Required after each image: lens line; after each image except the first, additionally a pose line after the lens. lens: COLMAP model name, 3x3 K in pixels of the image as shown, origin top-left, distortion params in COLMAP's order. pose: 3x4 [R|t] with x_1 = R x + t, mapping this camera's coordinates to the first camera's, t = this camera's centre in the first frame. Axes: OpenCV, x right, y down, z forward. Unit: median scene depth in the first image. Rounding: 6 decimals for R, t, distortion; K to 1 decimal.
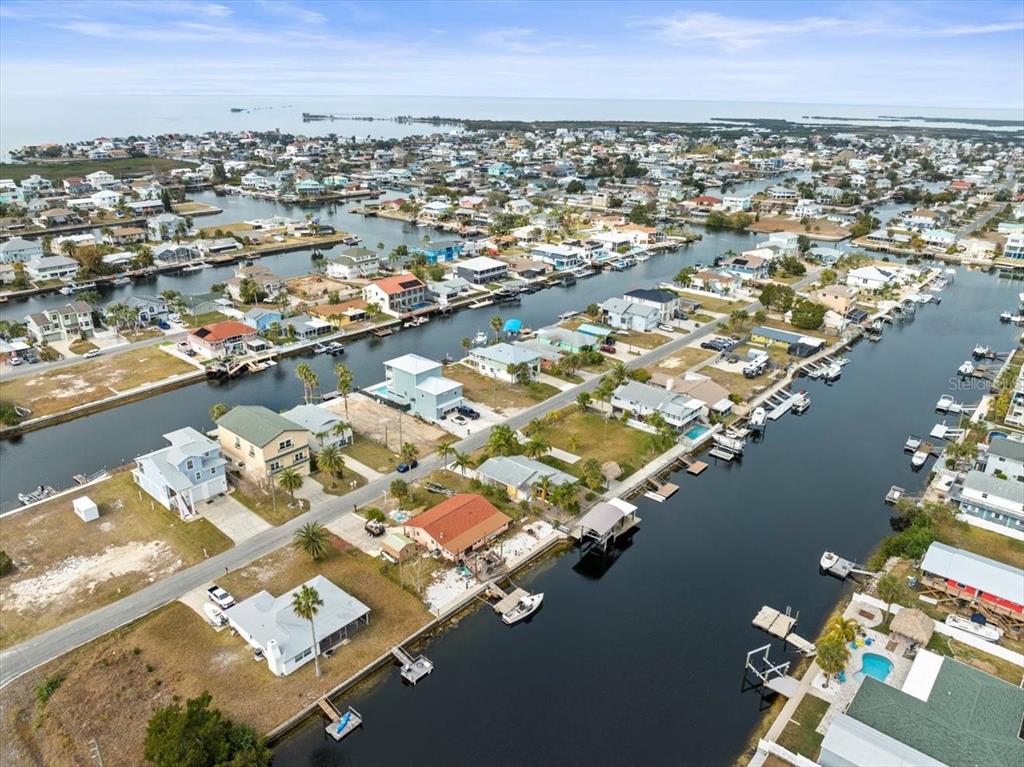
lens RADIAL K [[723.1, 0, 512.0], [0, 723.1, 383.5], [0, 0, 1]] dist [-0.037845, 0.002914]
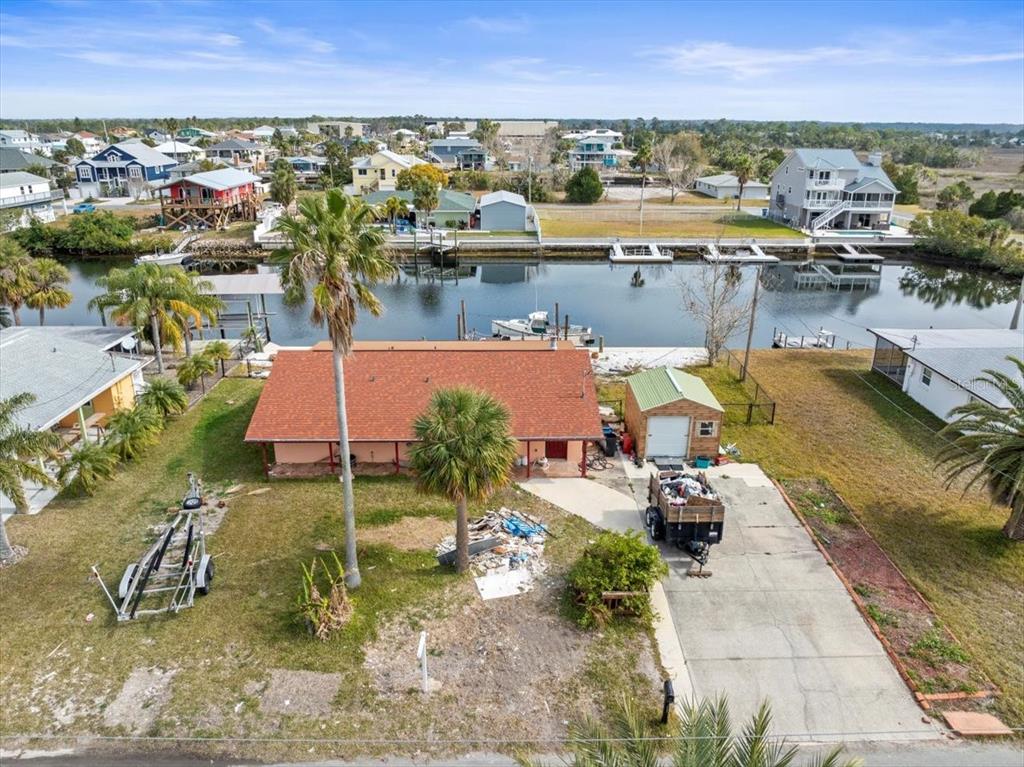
lens RADIAL K [[720.5, 0, 512.5], [0, 720.5, 377.4], [0, 0, 1]] dist [-0.038875, 0.003902]
pose [[-0.667308, -0.264903, 0.696080, -0.167510], [0.265053, 0.788954, 0.554345, 0.025273], [-0.696023, 0.554416, -0.456262, 0.638427]]
